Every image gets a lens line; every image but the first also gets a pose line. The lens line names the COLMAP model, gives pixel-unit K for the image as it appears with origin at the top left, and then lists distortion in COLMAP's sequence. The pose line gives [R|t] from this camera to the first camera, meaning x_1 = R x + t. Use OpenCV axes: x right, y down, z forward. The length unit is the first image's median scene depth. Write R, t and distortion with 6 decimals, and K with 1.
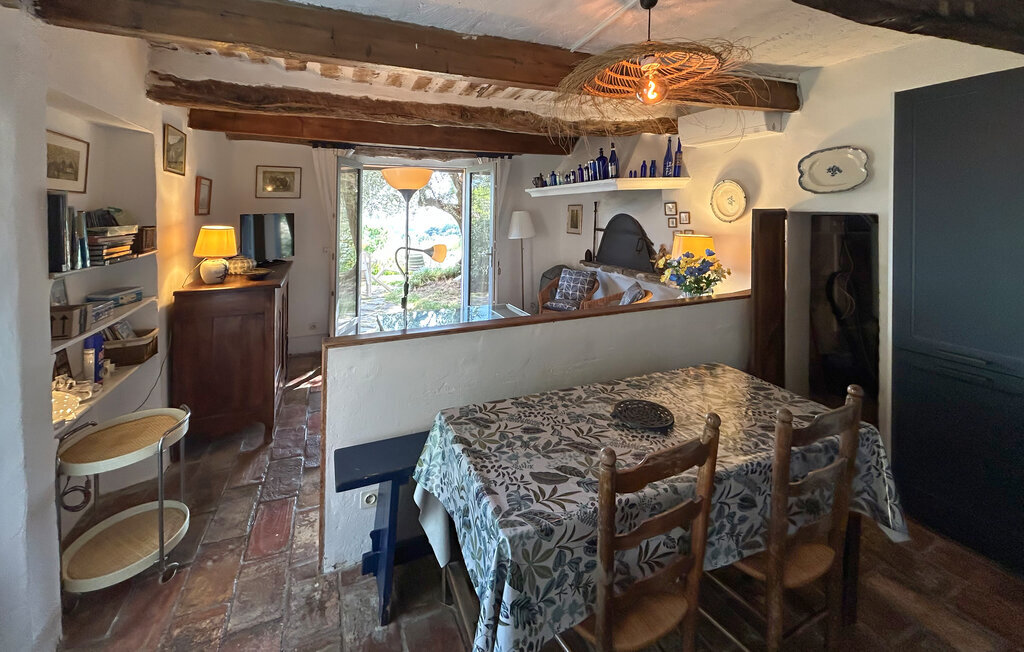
lens RADIAL K [[416.4, 0, 495.0], [0, 416.4, 270.8], [0, 0, 1]] dist [-0.004553, 0.000439]
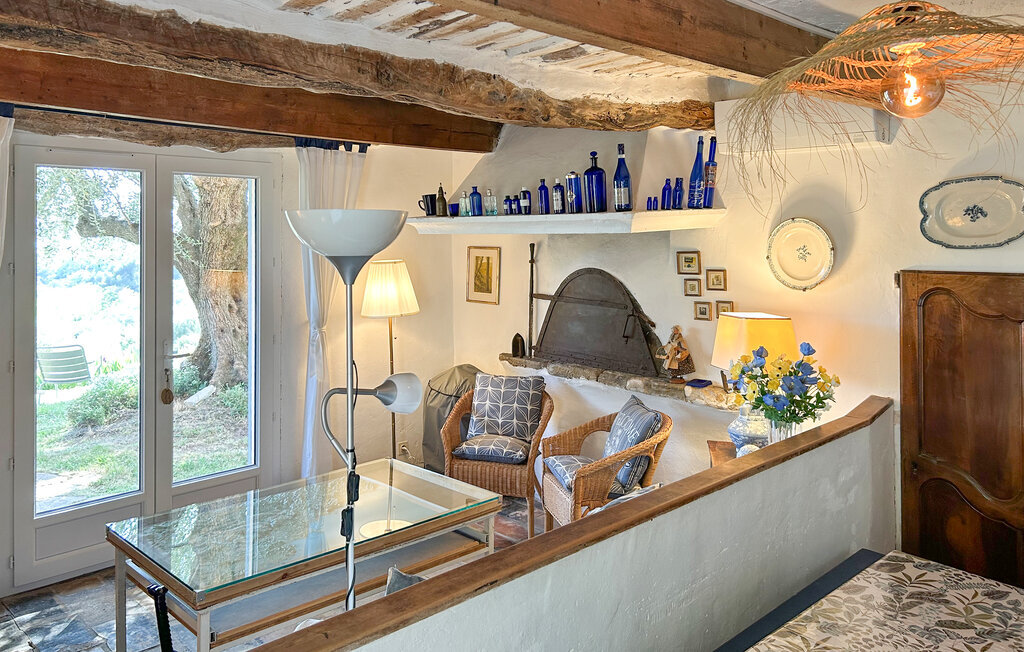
lens RADIAL K [[793.0, 0, 520.9], [0, 793.0, 356.8], [0, 0, 1]] dist [0.046986, -0.053067]
pose [[0.918496, -0.053697, 0.391767, -0.233465], [0.048457, 0.998554, 0.023258, -0.065205], [-0.392450, -0.002378, 0.919770, 0.116098]]
